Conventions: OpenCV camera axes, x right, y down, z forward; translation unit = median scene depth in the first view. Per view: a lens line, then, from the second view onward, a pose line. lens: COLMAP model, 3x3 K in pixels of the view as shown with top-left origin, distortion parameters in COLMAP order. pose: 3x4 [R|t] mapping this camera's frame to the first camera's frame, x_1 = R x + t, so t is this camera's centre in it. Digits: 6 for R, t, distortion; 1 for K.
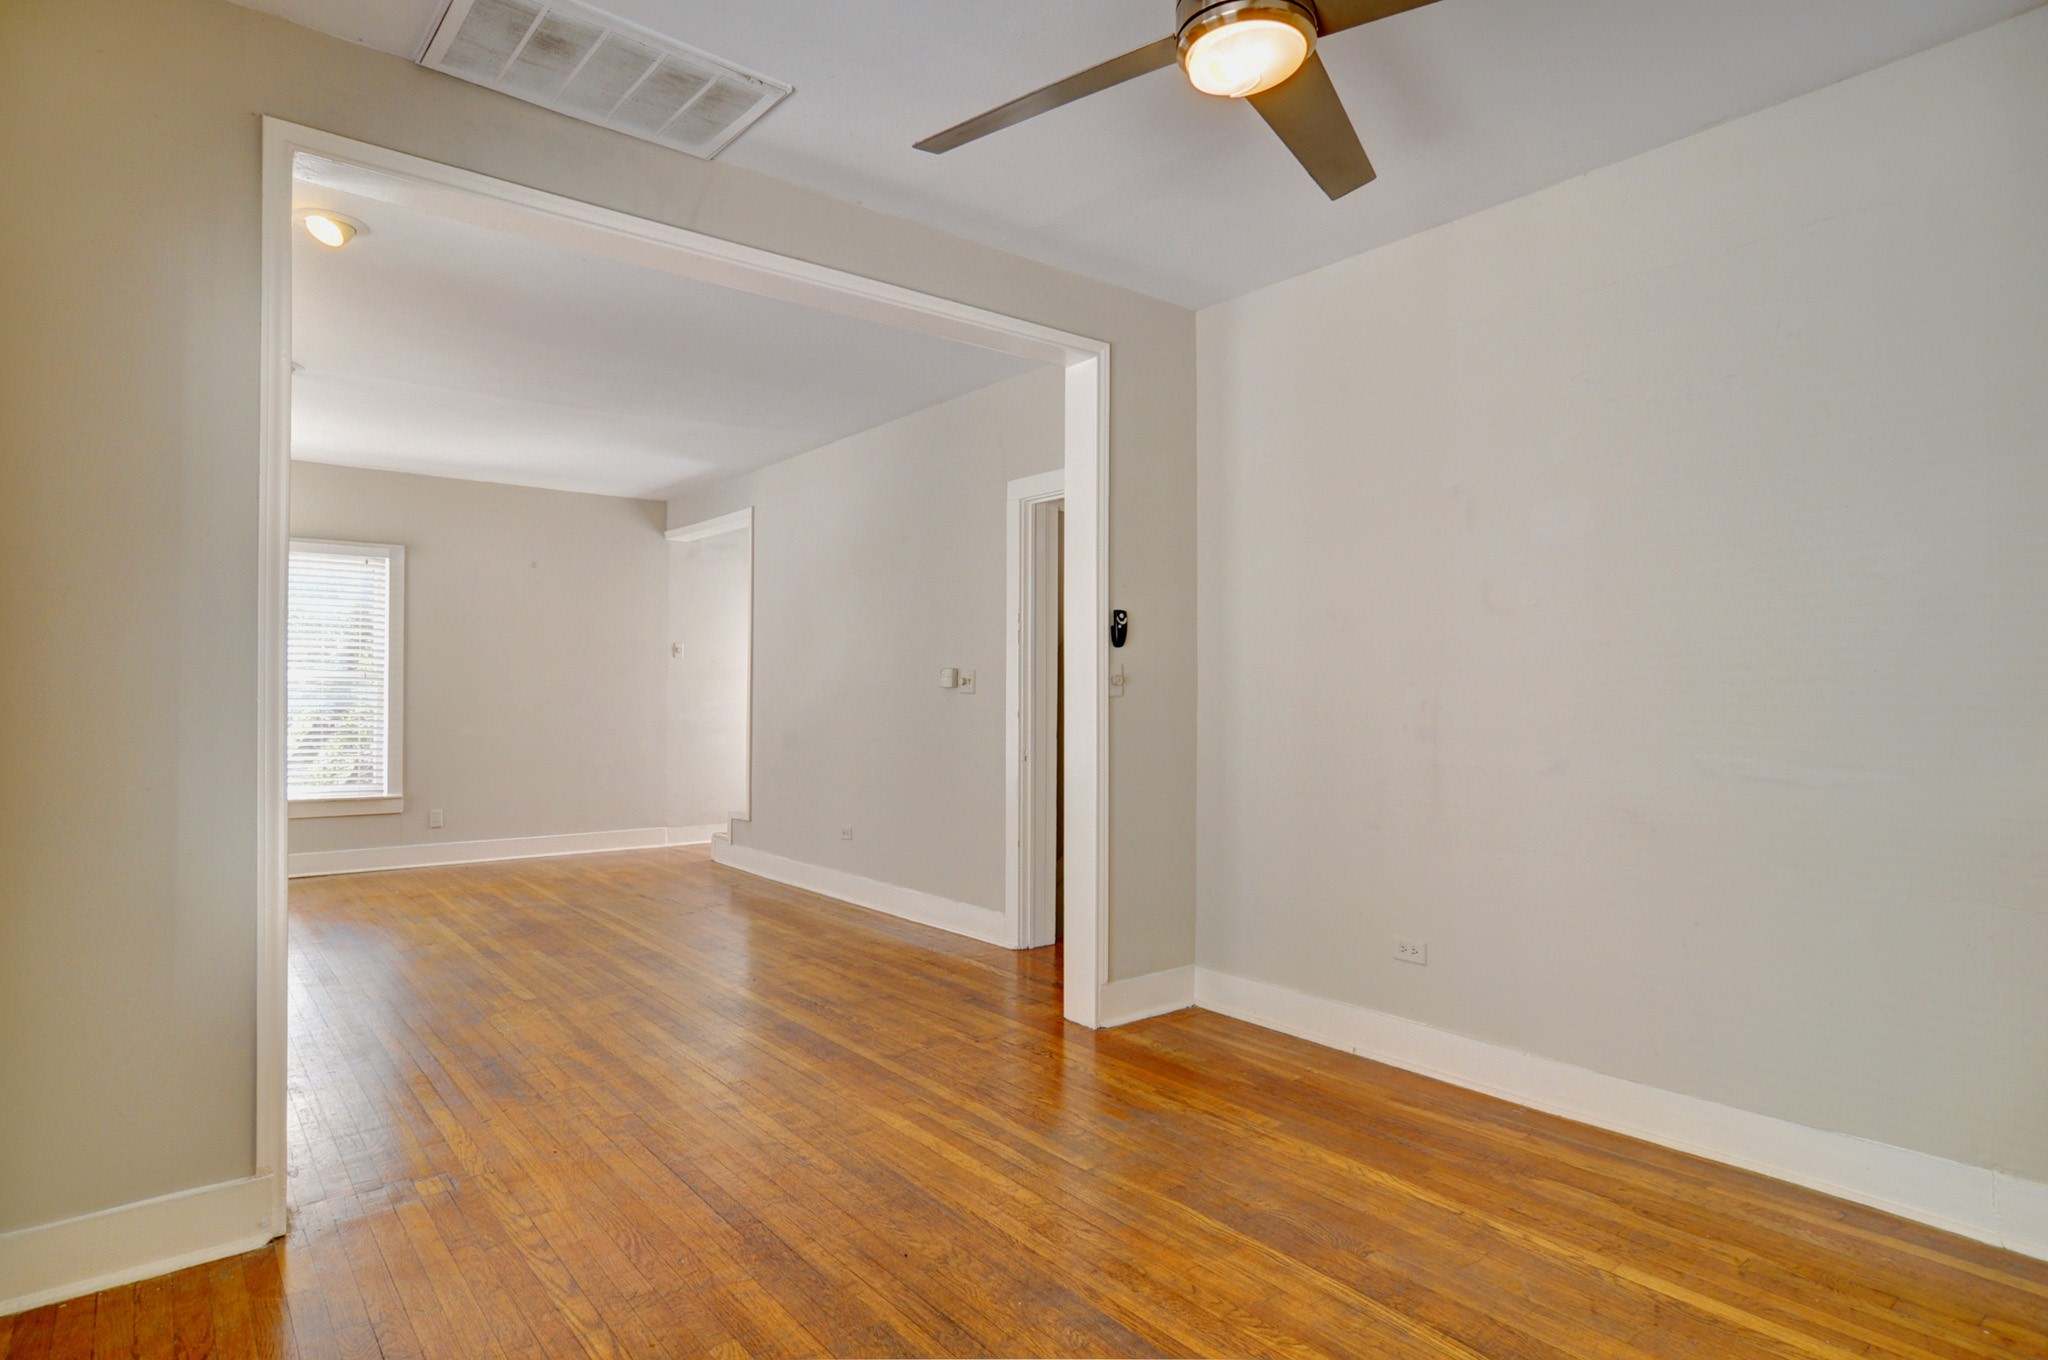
lens RADIAL K [[1093.6, 0, 1013.2], [0, 1093.6, 685.1], [0, 0, 1]] dist [0.006082, 0.000154]
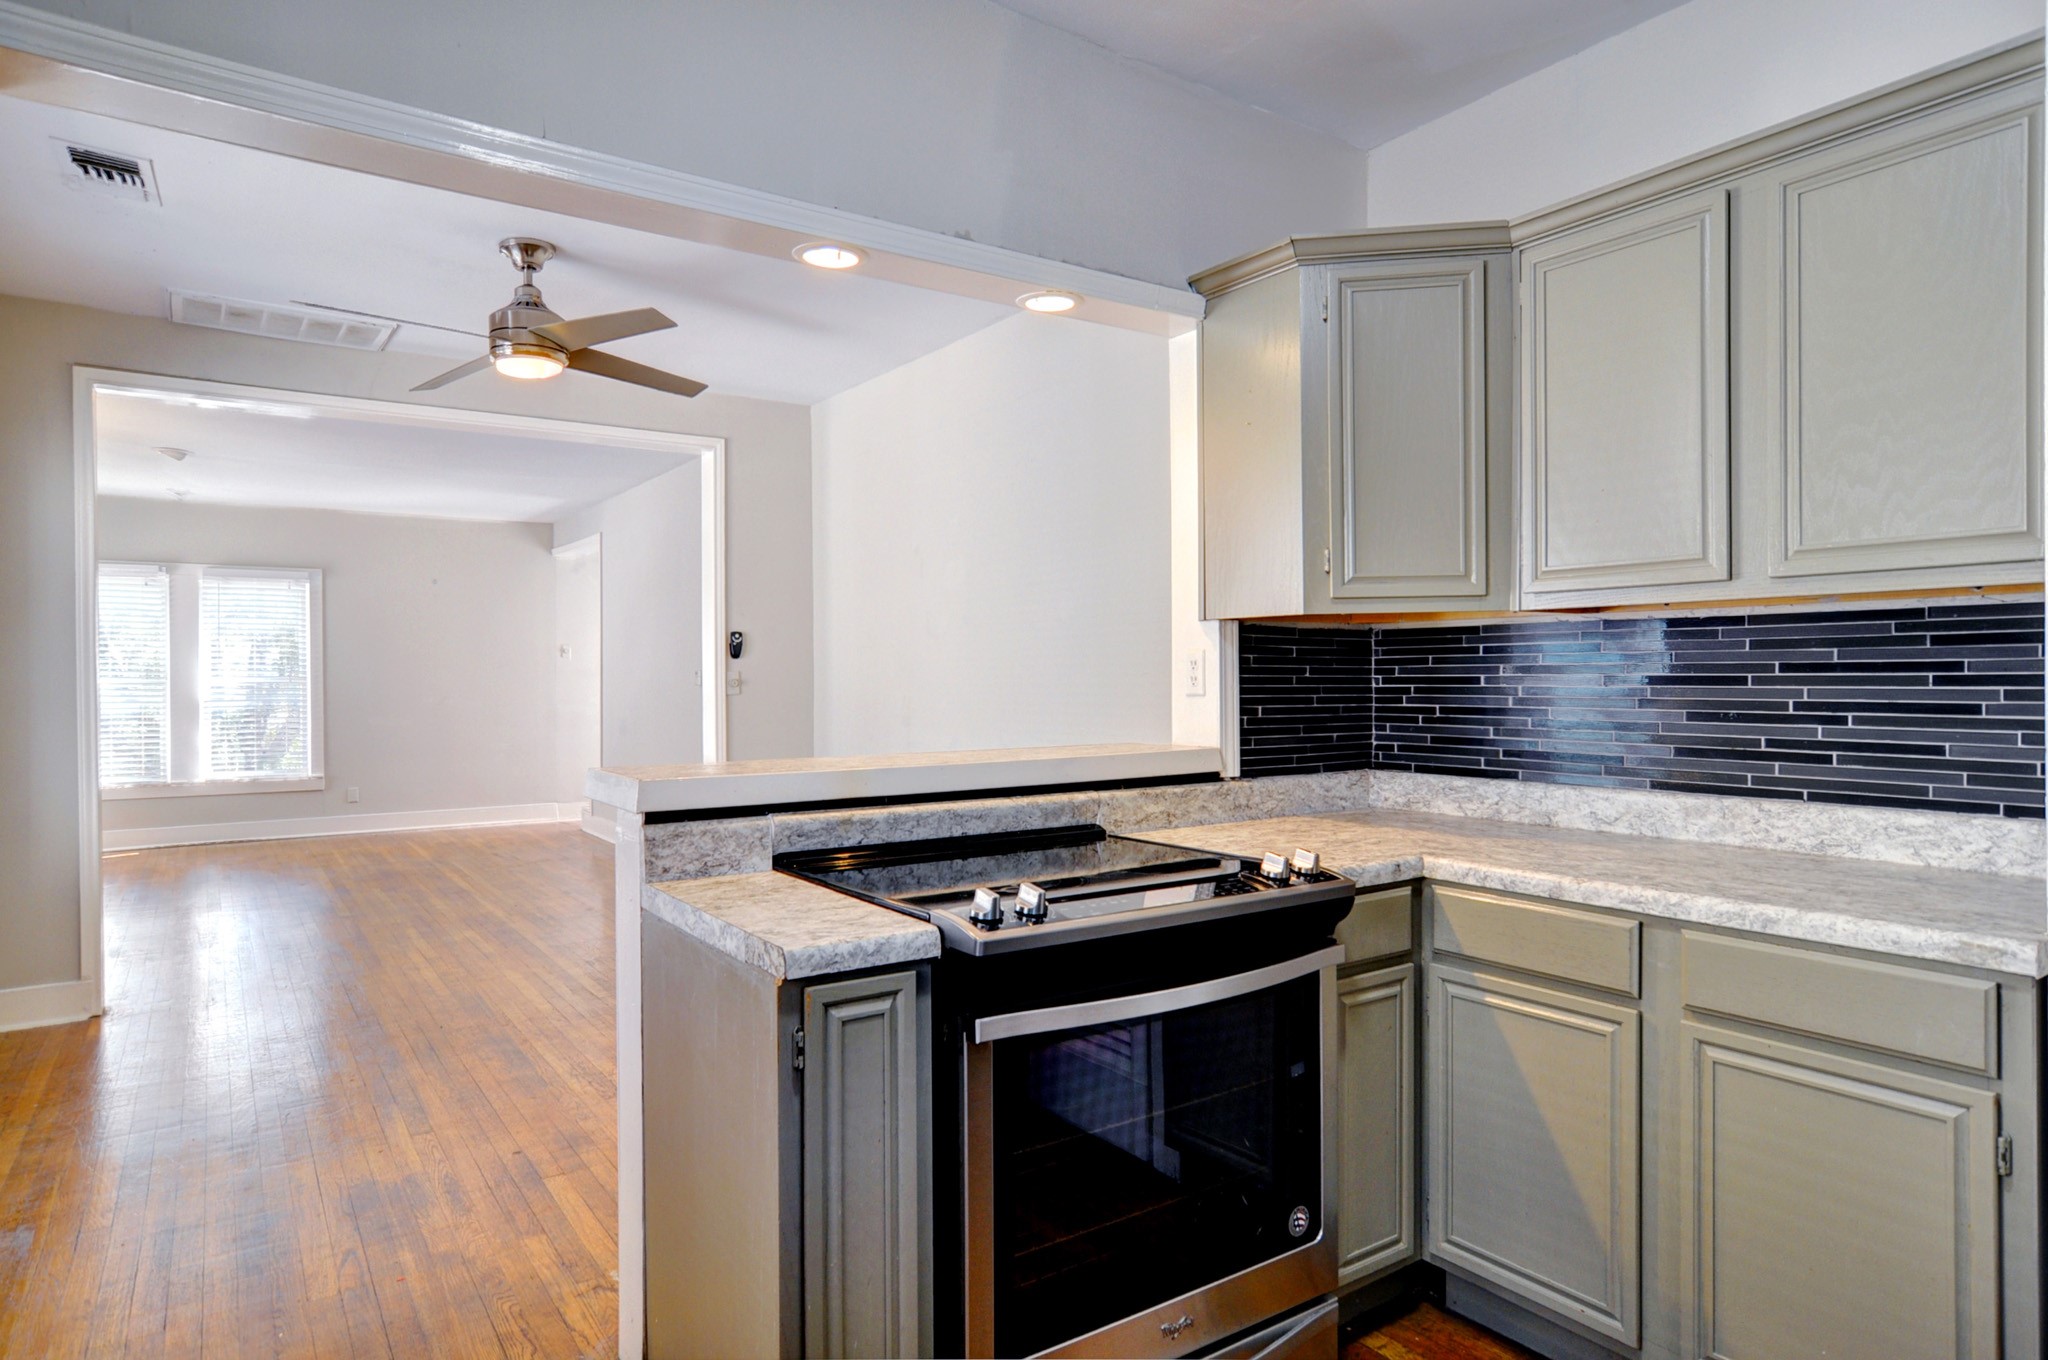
lens RADIAL K [[1175.4, 0, 1036.1], [0, 1175.4, 686.2], [0, 0, 1]] dist [-0.001387, 0.003771]
pose [[0.998173, -0.009163, -0.059717, 0.565993], [0.010044, 0.999845, 0.014466, -0.017737], [0.059575, -0.015040, 0.998111, -0.460881]]
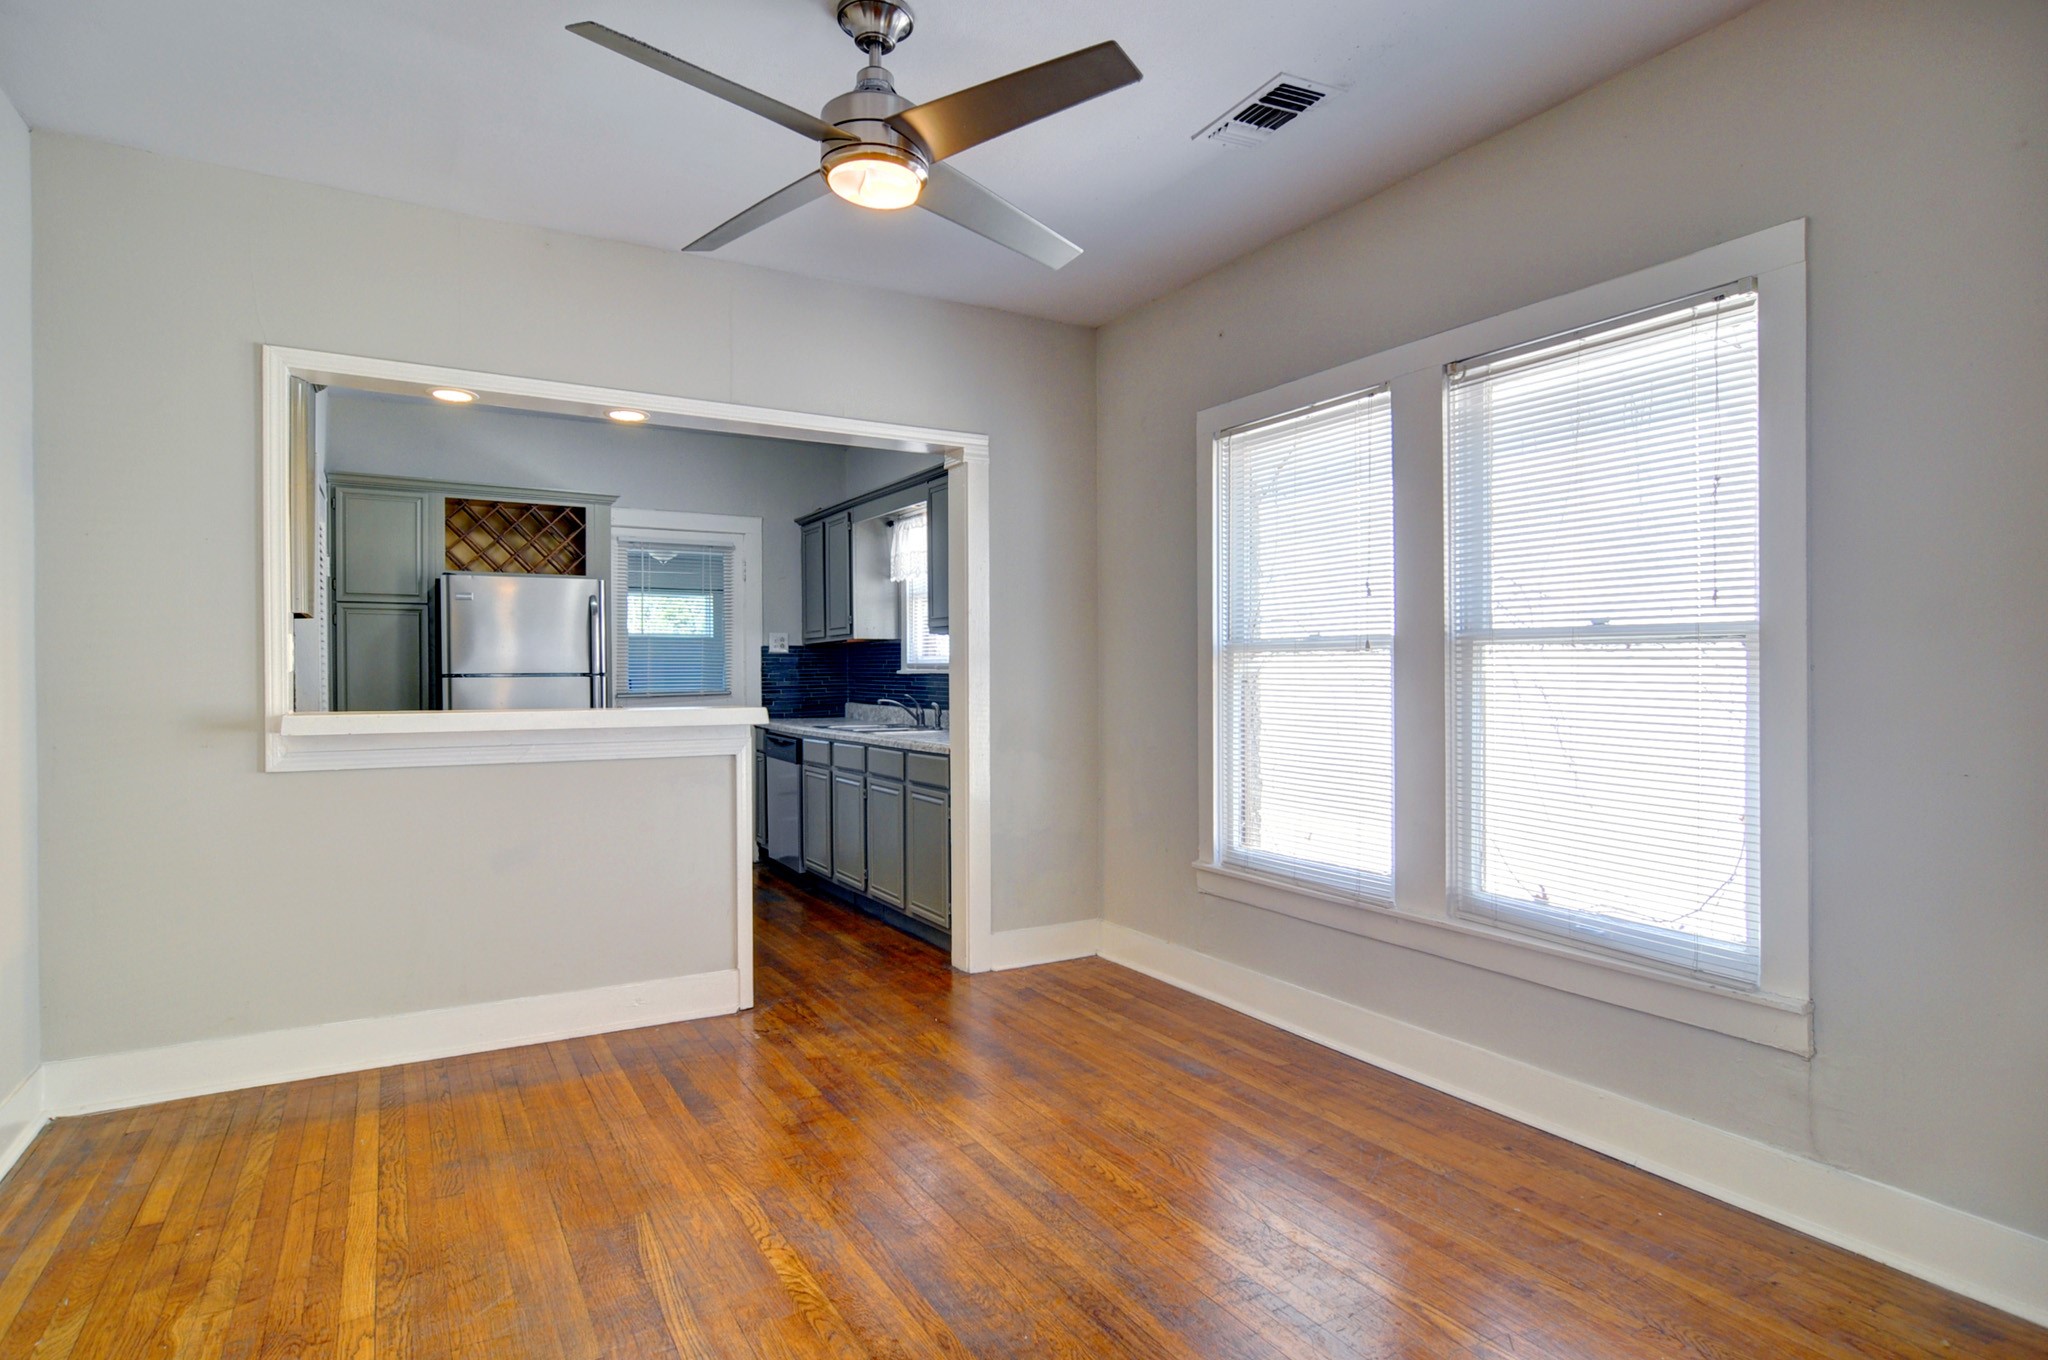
lens RADIAL K [[1093.6, 0, 1012.2], [0, 1093.6, 660.6], [0, 0, 1]] dist [0.006082, 0.000154]
pose [[-0.987771, 0.002965, 0.155882, -0.071205], [0.001301, 0.999941, -0.010775, 0.001987], [-0.155905, -0.010441, -0.987717, 1.062665]]
